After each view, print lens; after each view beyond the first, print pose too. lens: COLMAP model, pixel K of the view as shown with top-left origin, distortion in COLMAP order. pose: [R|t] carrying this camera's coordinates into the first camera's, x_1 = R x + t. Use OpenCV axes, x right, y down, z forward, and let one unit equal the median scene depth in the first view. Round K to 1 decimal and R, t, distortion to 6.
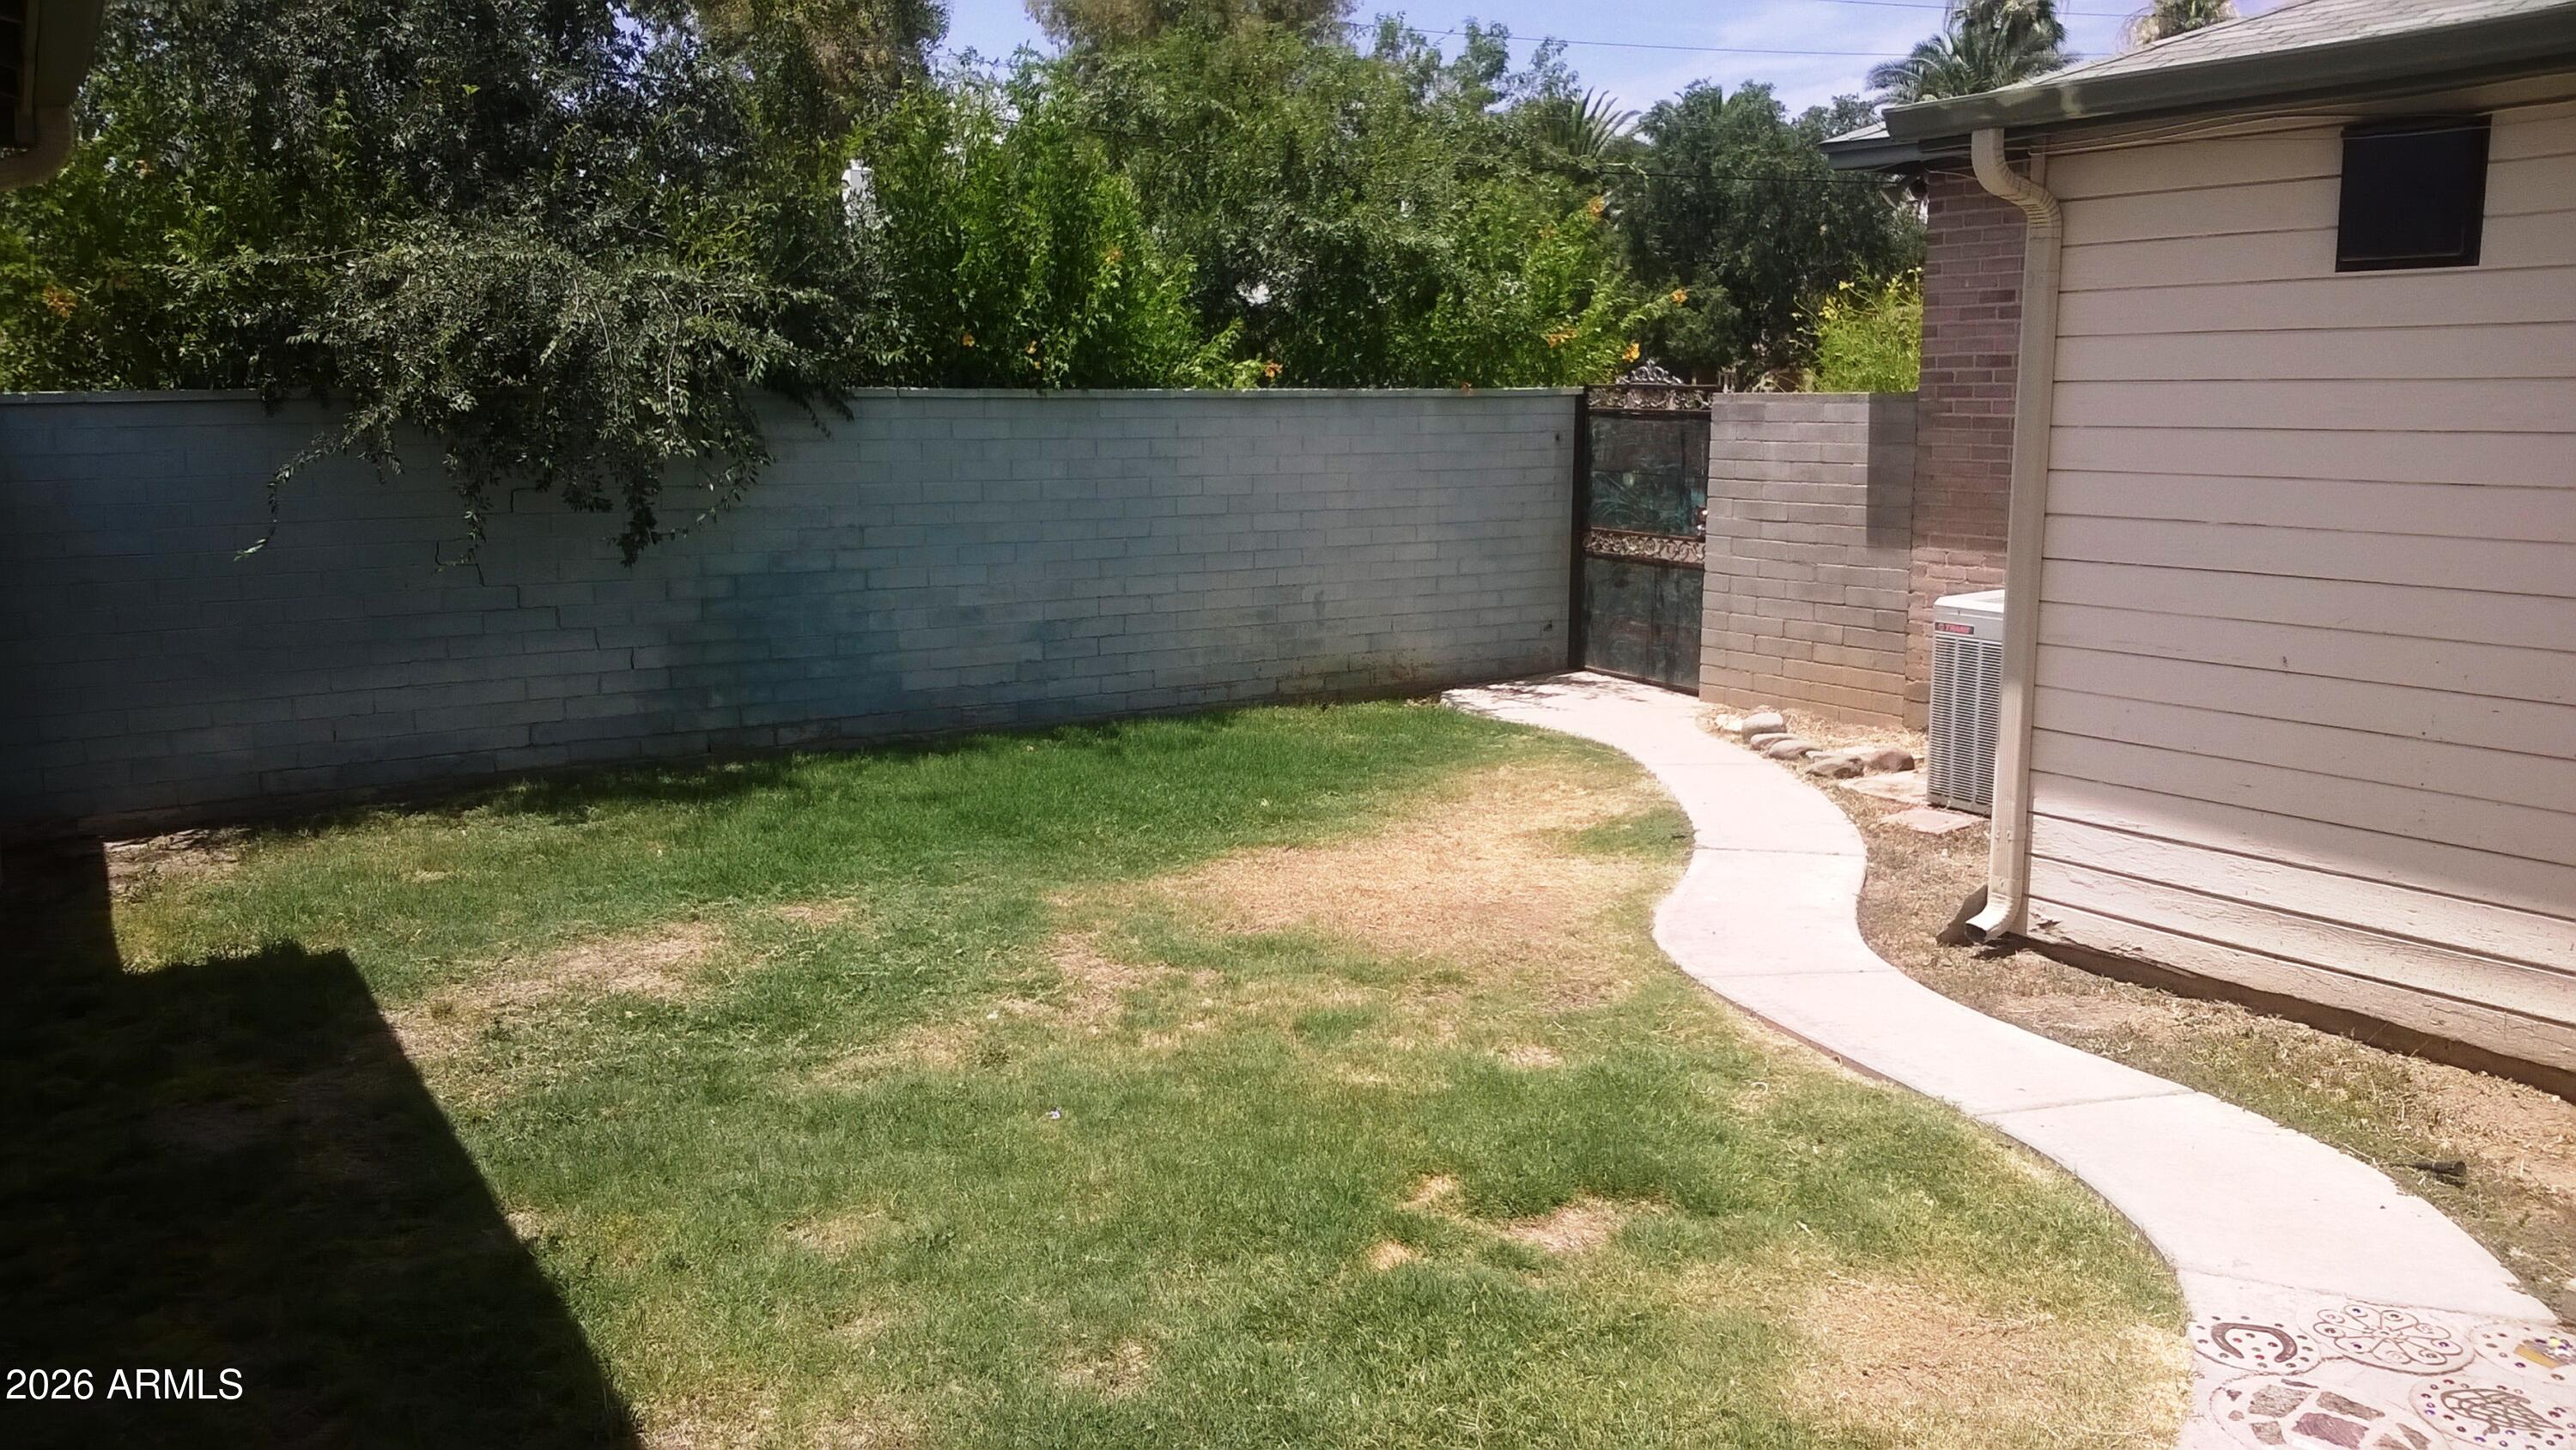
lens RADIAL K [[1963.2, 0, 1288.0], [0, 1963.2, 725.0], [0, 0, 1]] dist [0.006772, 0.004434]
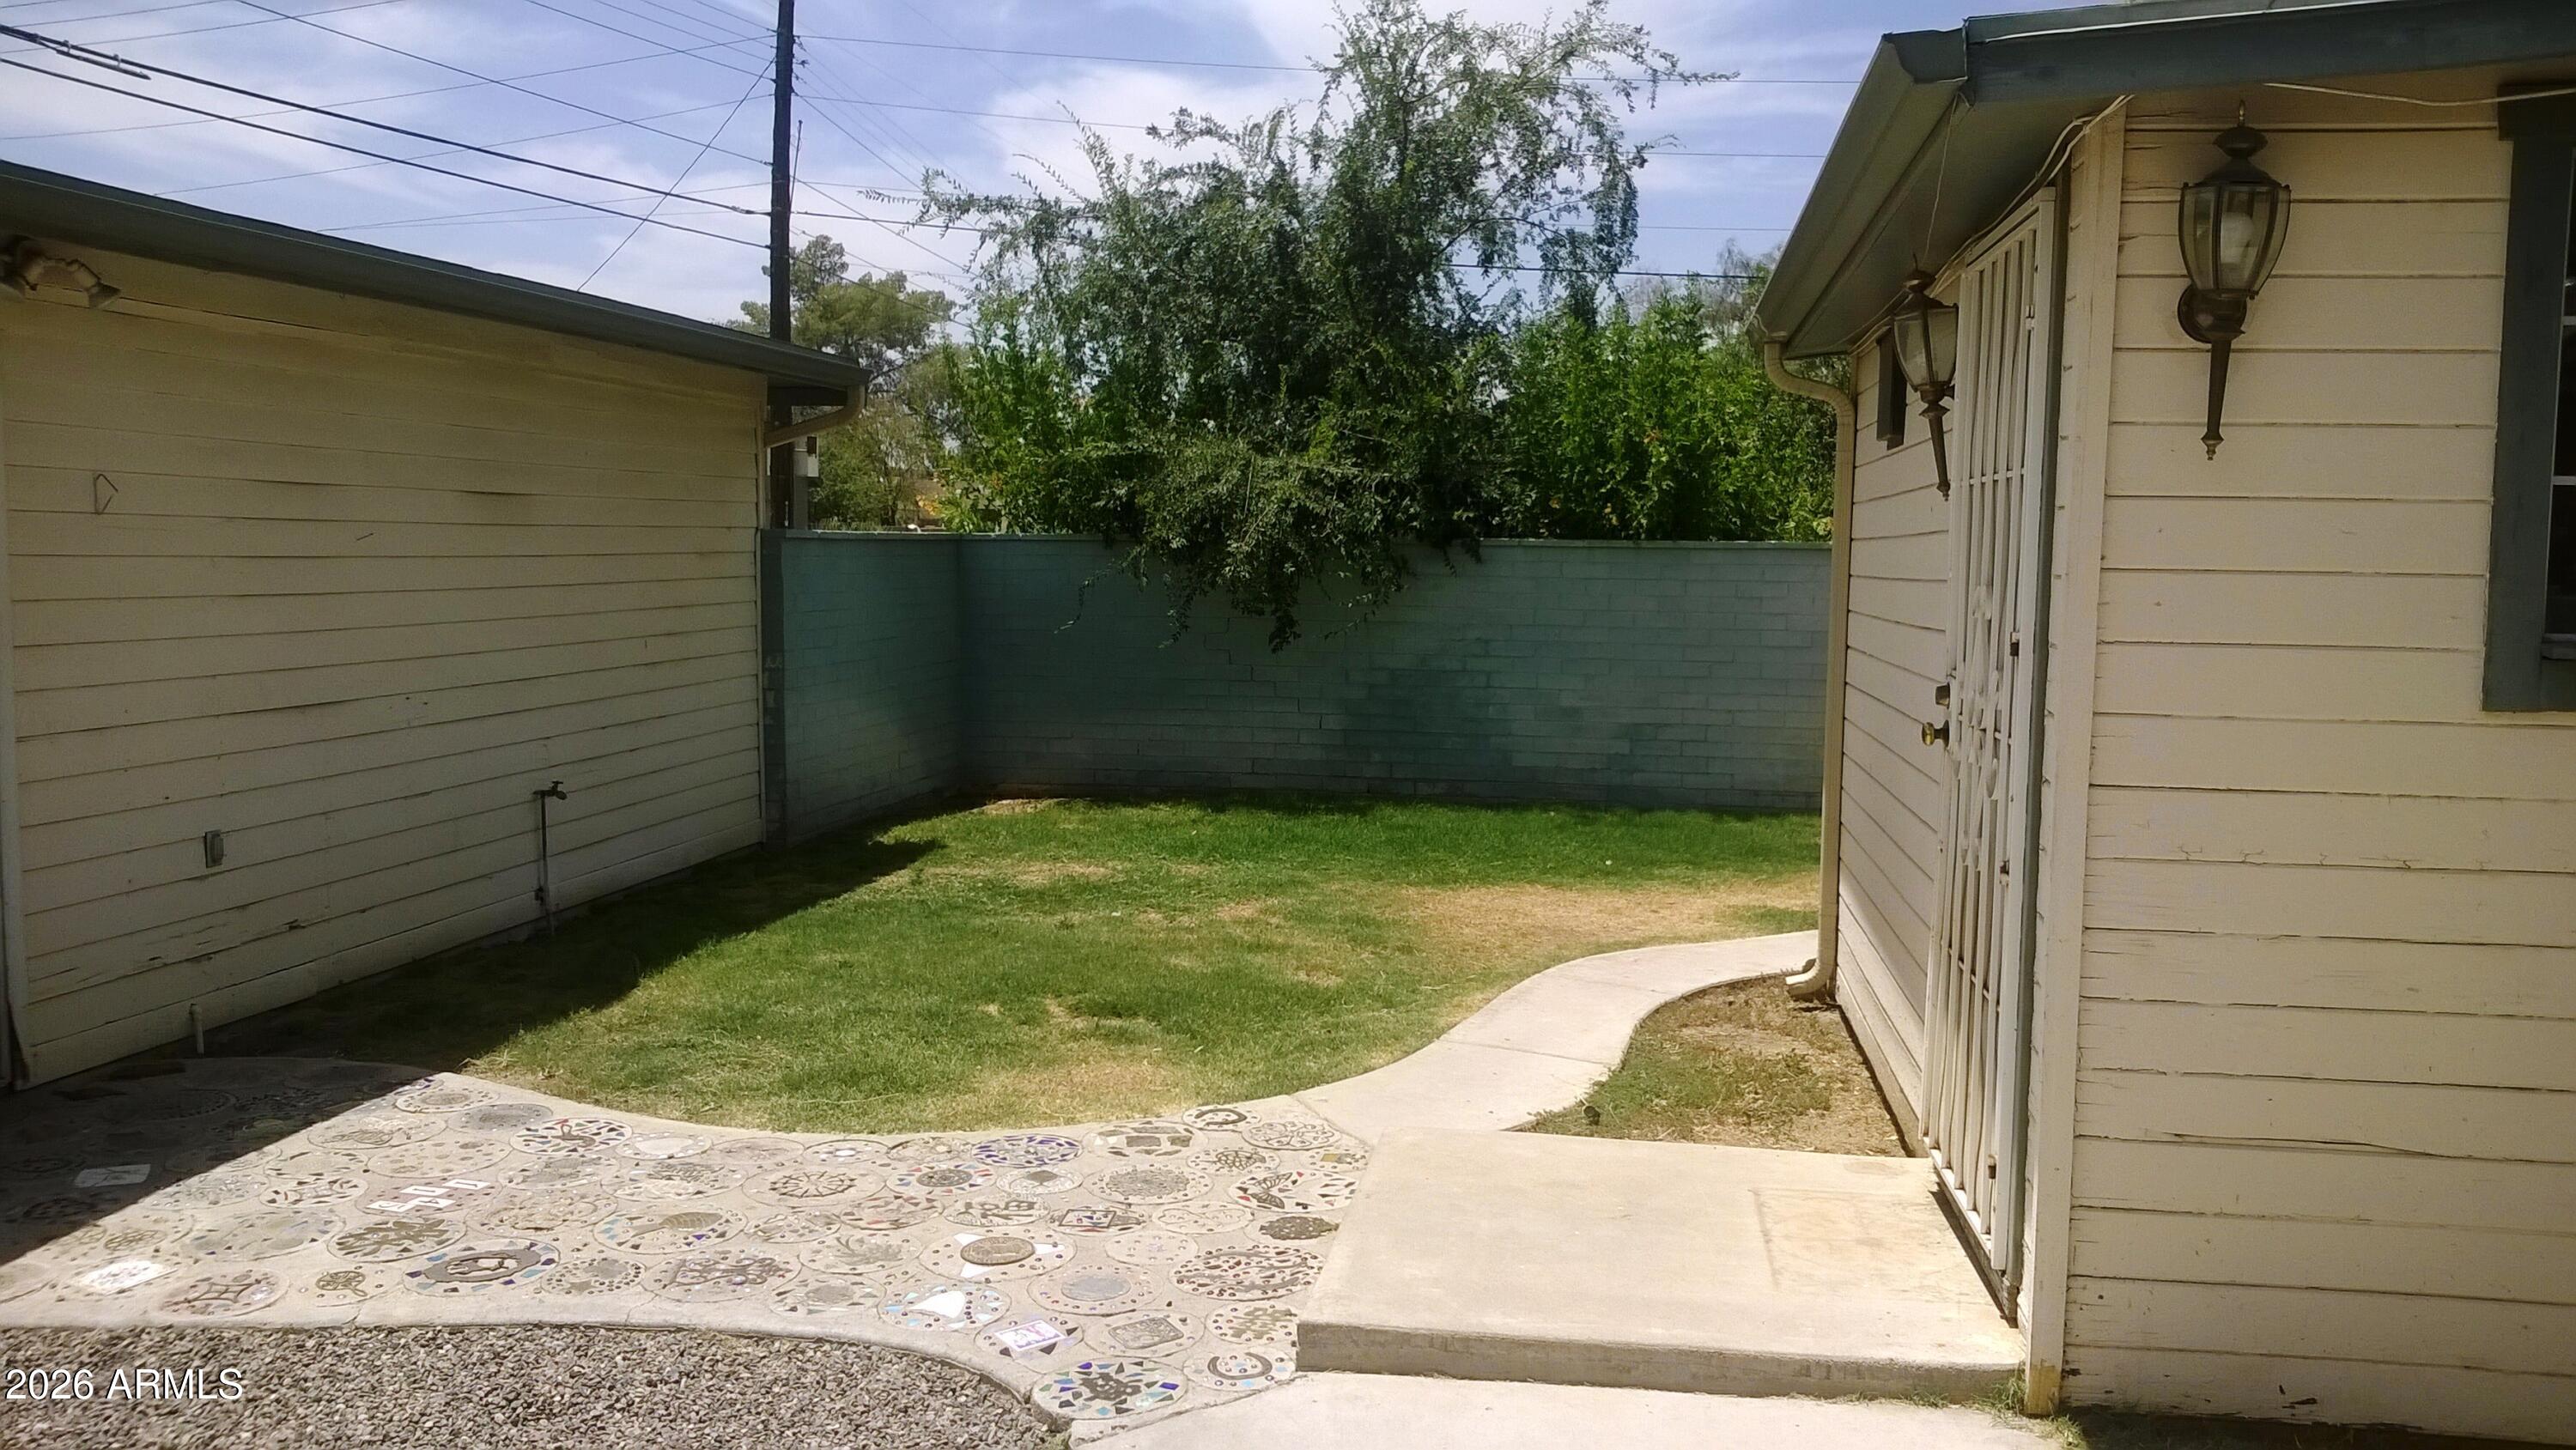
lens RADIAL K [[1963.2, 0, 1288.0], [0, 1963.2, 725.0], [0, 0, 1]] dist [0.006772, 0.004434]
pose [[0.722320, 0.072759, -0.687721, 0.605926], [-0.127081, 0.991481, -0.028579, 0.012355], [0.679782, 0.108039, 0.725413, -0.061926]]
